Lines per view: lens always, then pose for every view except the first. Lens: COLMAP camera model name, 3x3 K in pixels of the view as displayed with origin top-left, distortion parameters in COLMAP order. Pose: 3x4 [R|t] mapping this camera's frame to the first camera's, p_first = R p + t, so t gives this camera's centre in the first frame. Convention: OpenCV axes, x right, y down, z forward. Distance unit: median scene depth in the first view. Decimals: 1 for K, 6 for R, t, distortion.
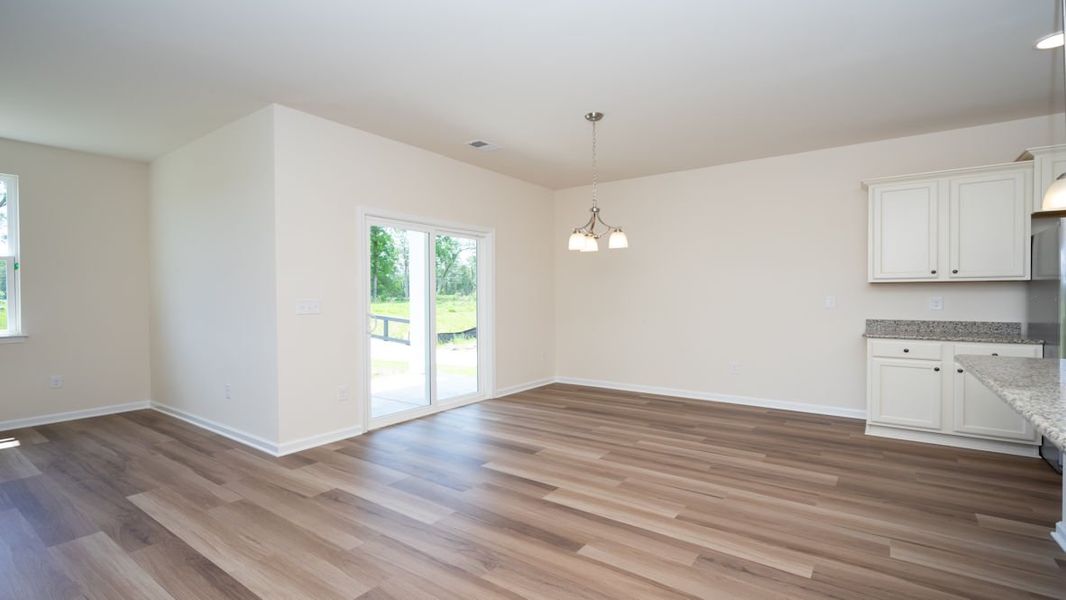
lens RADIAL K [[489.6, 0, 521.4], [0, 489.6, 298.9], [0, 0, 1]] dist [-0.000835, -0.000101]
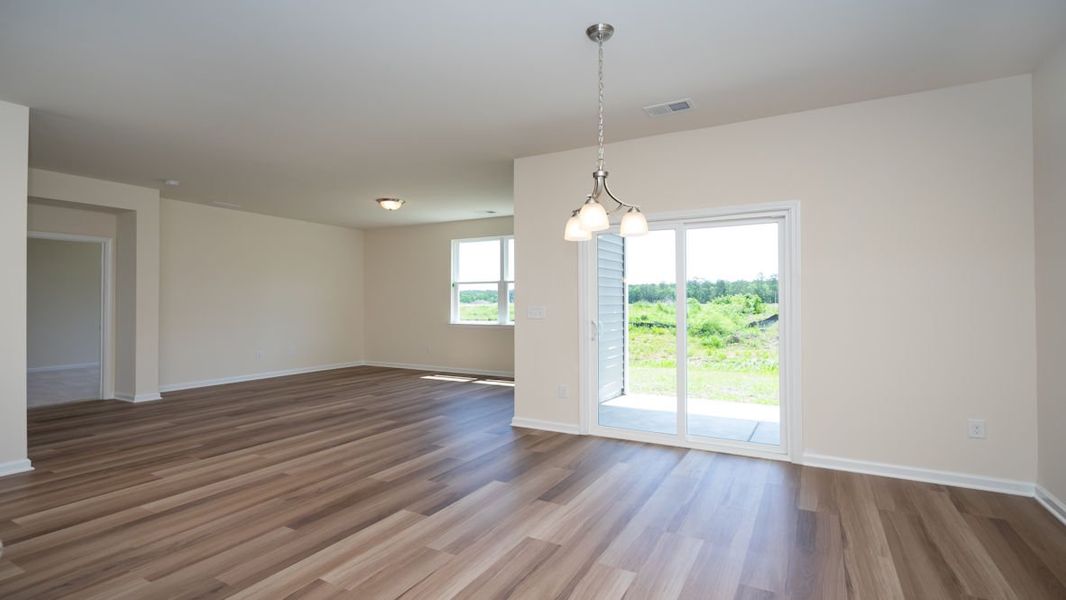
lens RADIAL K [[493.5, 0, 545.0], [0, 493.5, 298.1], [0, 0, 1]] dist [0.000100, 0.000051]
pose [[0.137383, -0.005796, -0.990501, 0.873582], [-0.005023, 0.999966, -0.006549, -0.018055], [0.990505, 0.005875, 0.137349, 0.920288]]
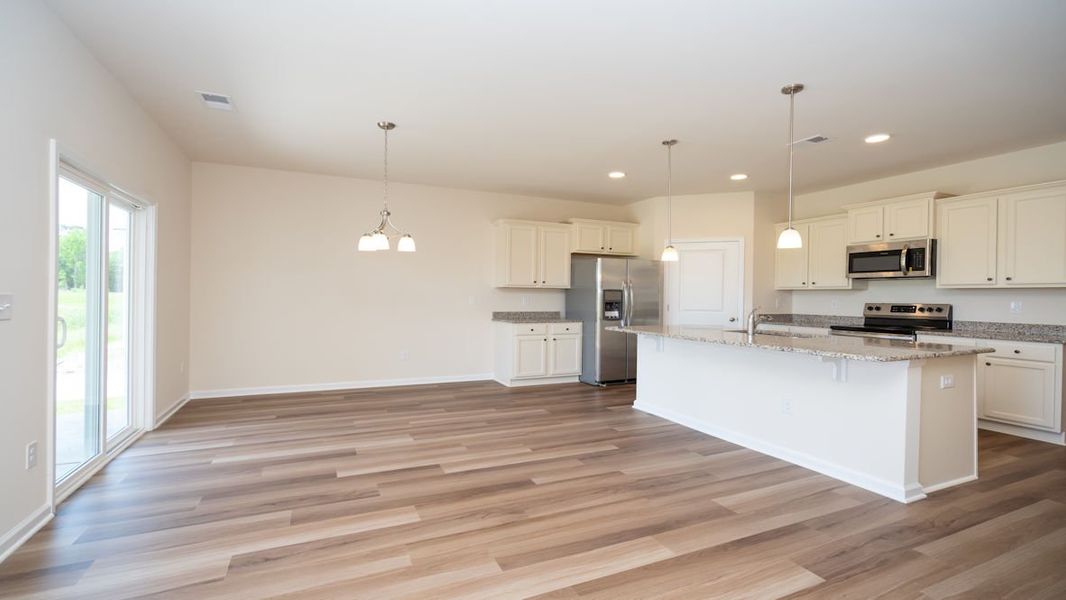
lens RADIAL K [[484.1, 0, 543.7], [0, 484.1, 295.1], [0, 0, 1]] dist [-0.009812, 0.000192]
pose [[0.476654, 0.010614, 0.879027, -0.671290], [-0.007113, 0.999941, -0.008217, 0.002922], [-0.879062, -0.002336, 0.476701, 0.217723]]
